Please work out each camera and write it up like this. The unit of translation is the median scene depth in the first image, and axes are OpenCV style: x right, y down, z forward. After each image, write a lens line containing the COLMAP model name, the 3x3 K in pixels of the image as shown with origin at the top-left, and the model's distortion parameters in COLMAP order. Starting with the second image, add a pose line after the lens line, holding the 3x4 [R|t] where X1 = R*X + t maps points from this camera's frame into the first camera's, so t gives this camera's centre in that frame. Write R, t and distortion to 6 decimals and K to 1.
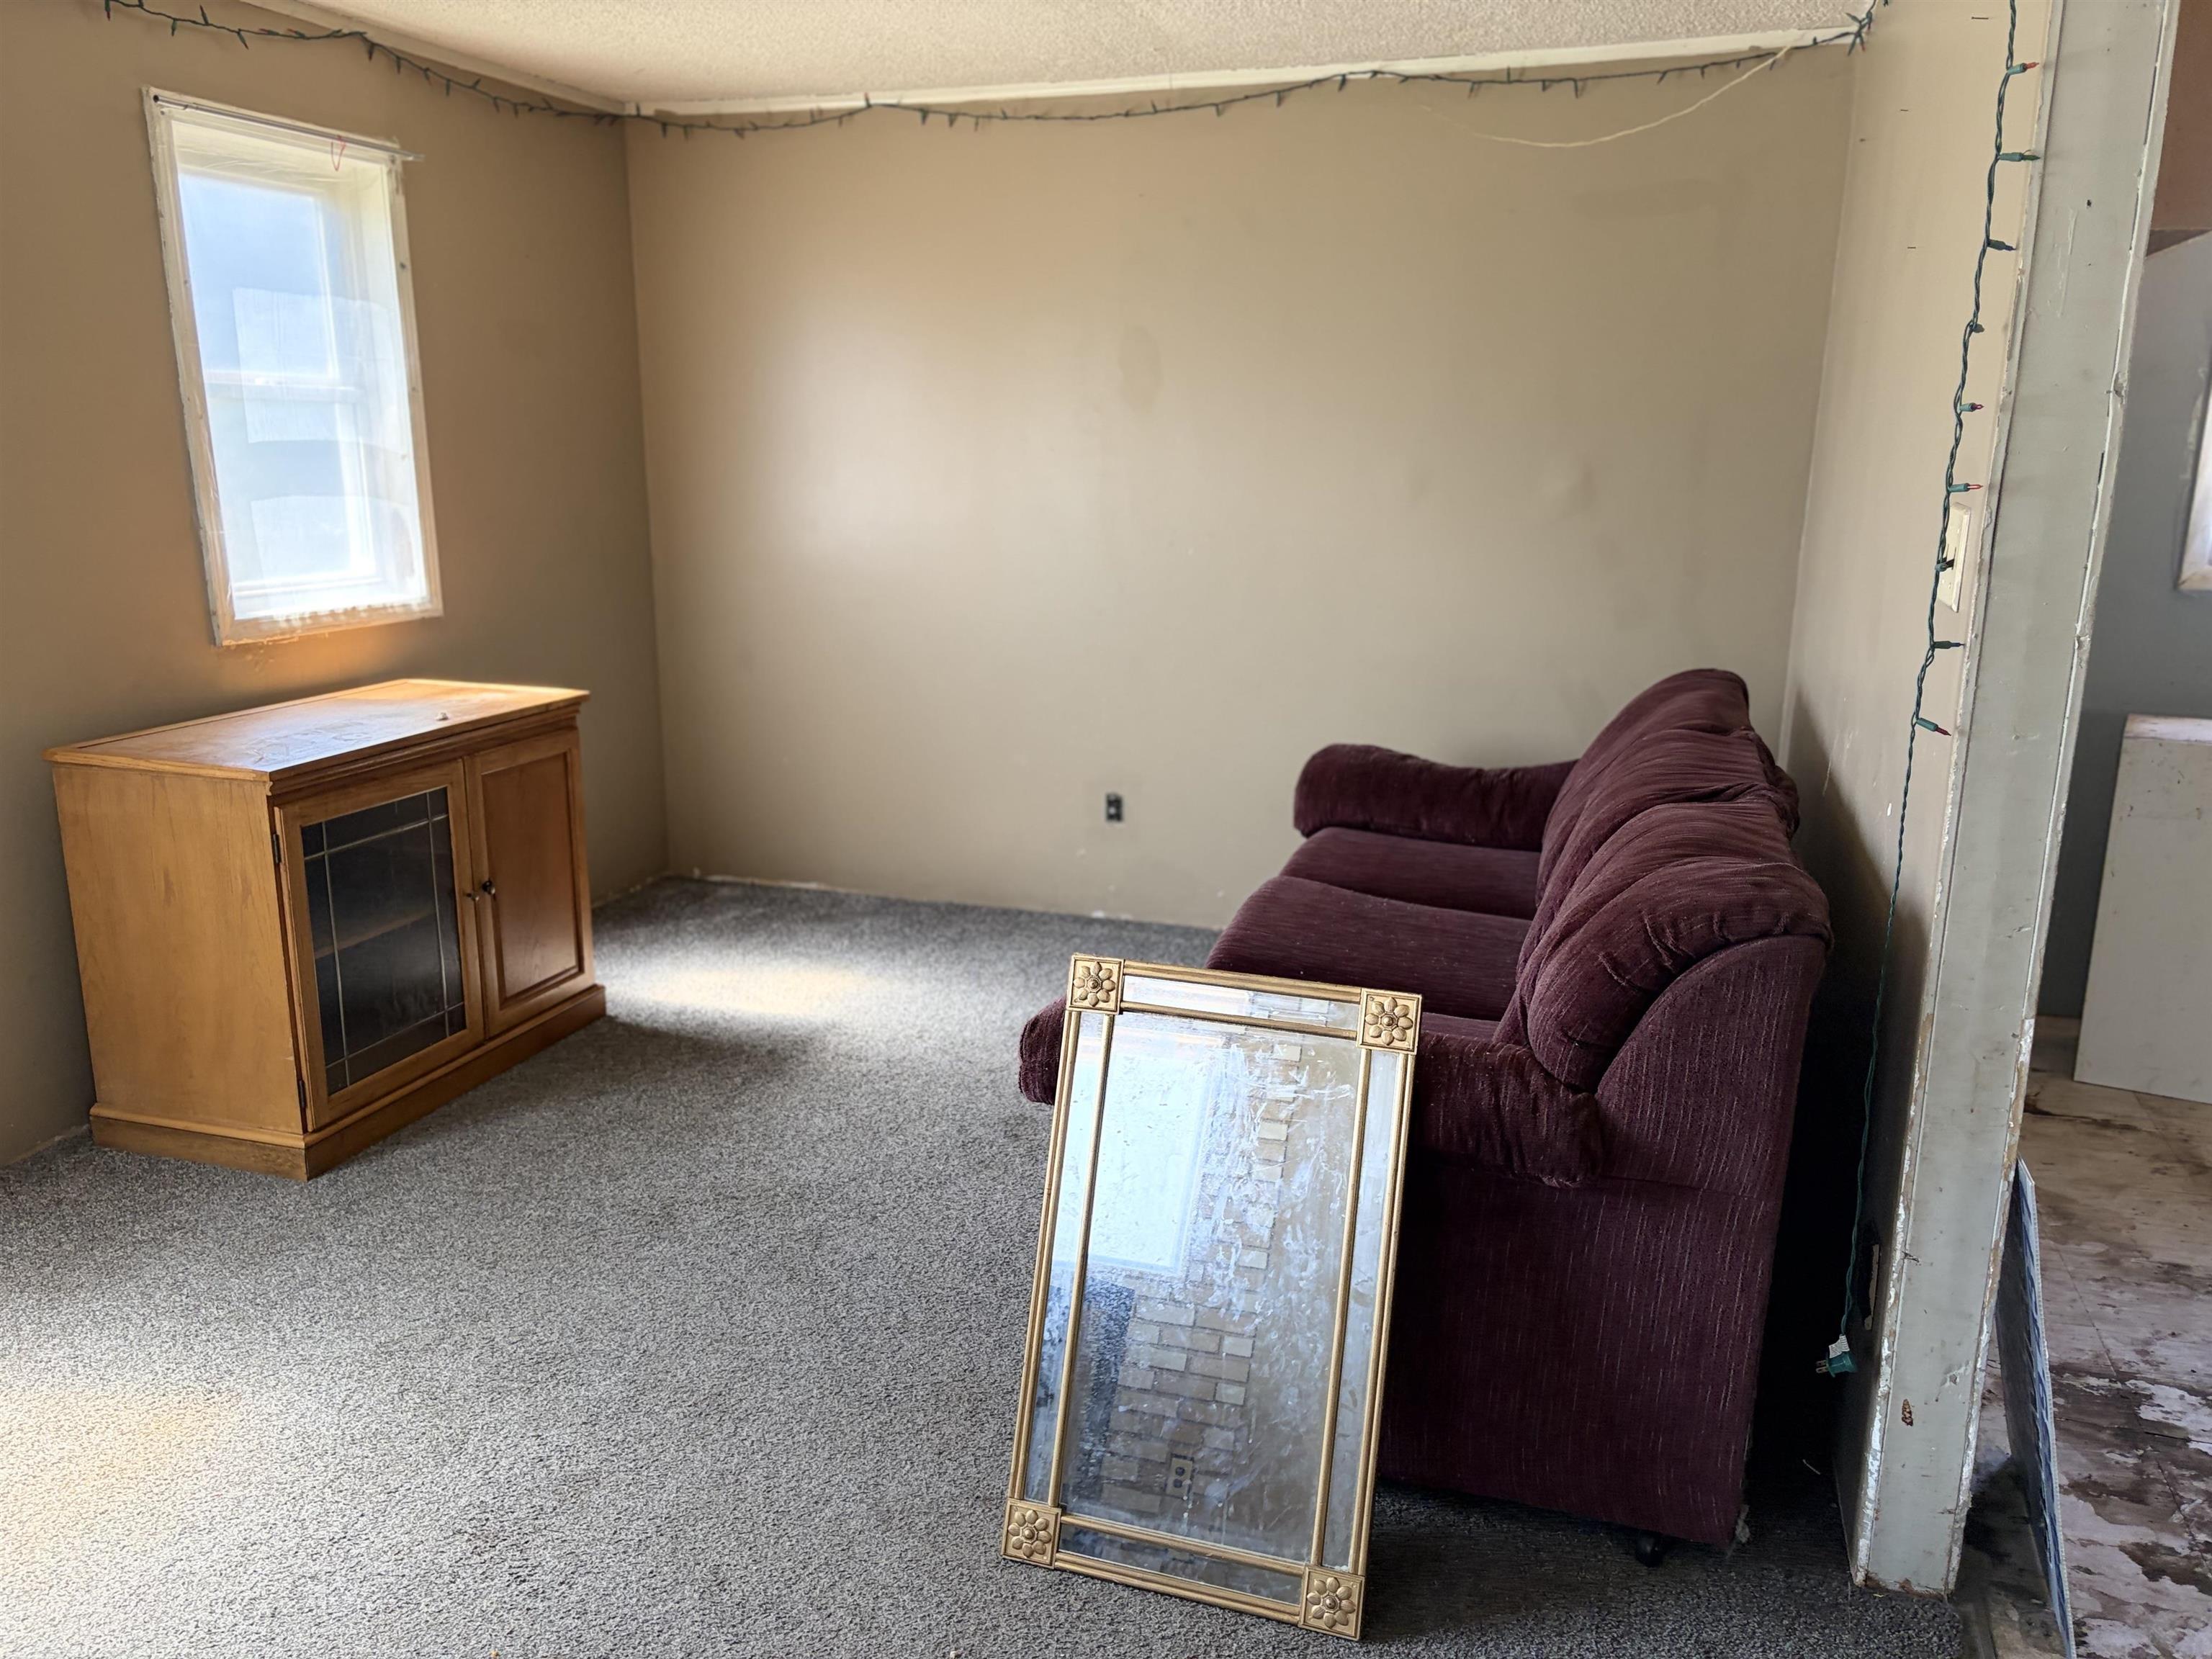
lens RADIAL K [[1669.6, 0, 1115.8], [0, 1669.6, 844.1], [0, 0, 1]] dist [0.063122, -0.069372]
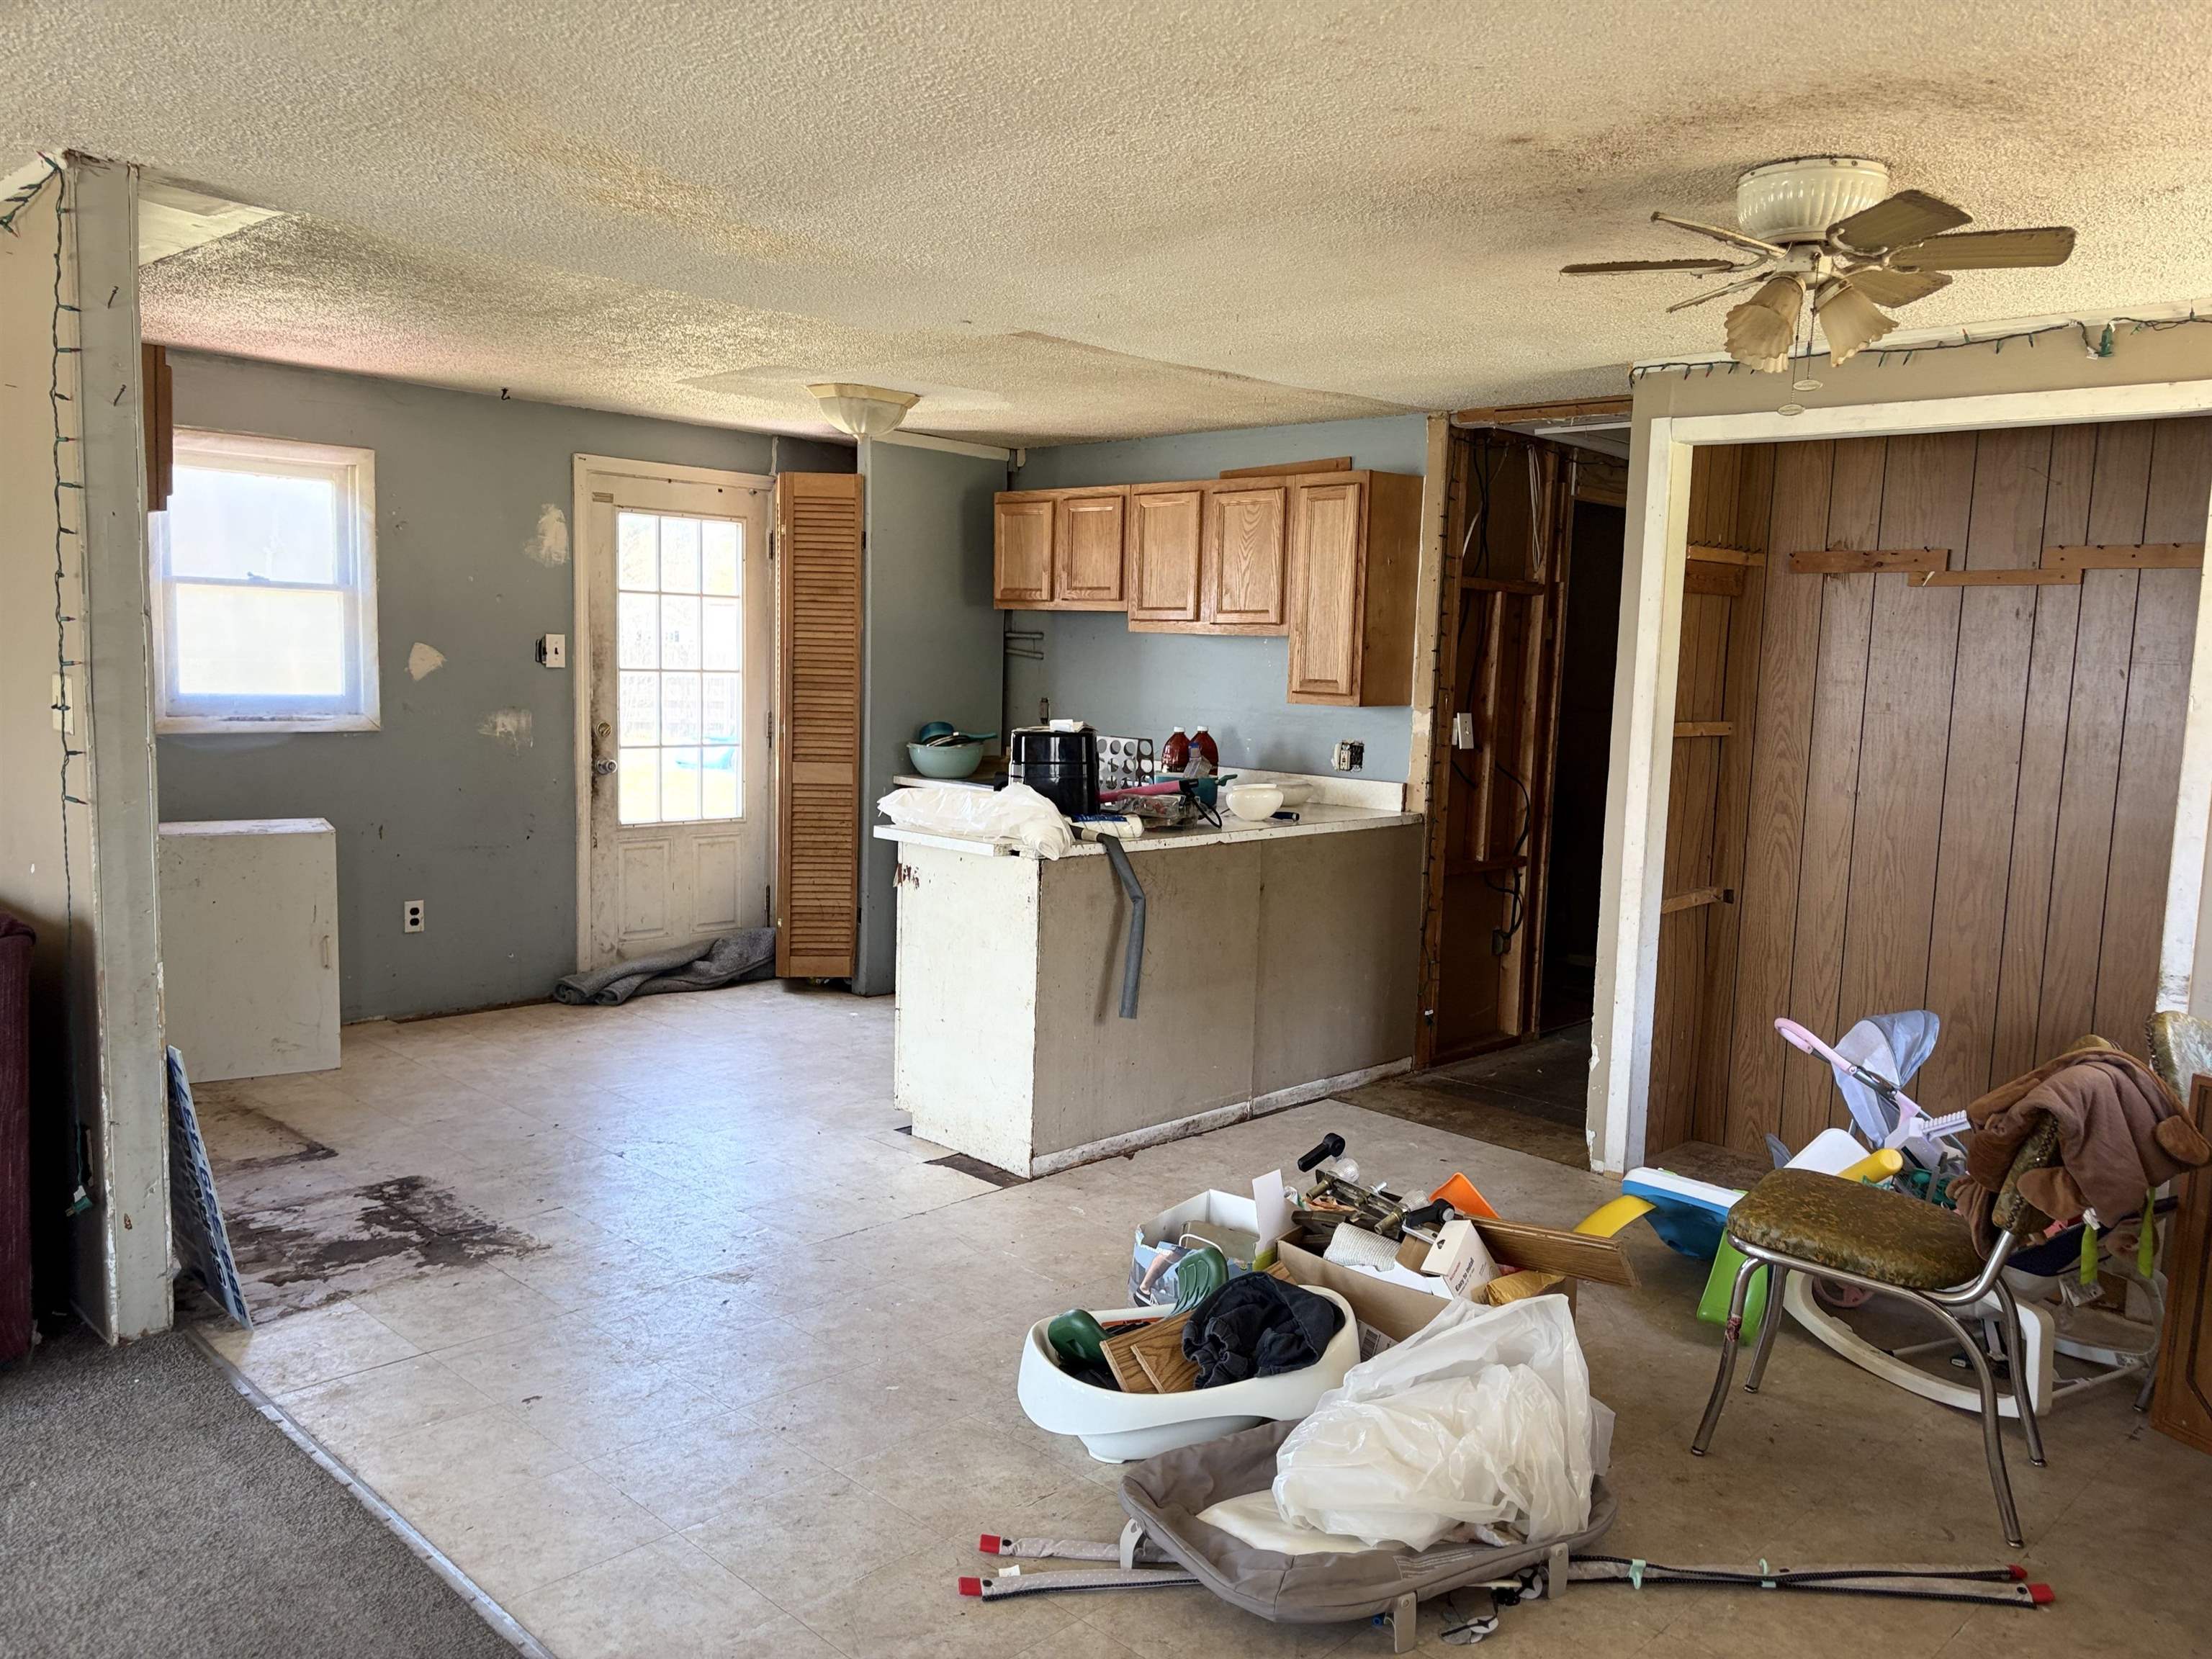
lens RADIAL K [[1669.6, 0, 1115.8], [0, 1669.6, 844.1], [0, 0, 1]] dist [0.063122, -0.069372]
pose [[0.447945, -0.096964, 0.888788, -0.522523], [0.182827, 0.983029, 0.015102, 0.128330], [-0.875169, 0.155730, 0.458070, -0.639770]]
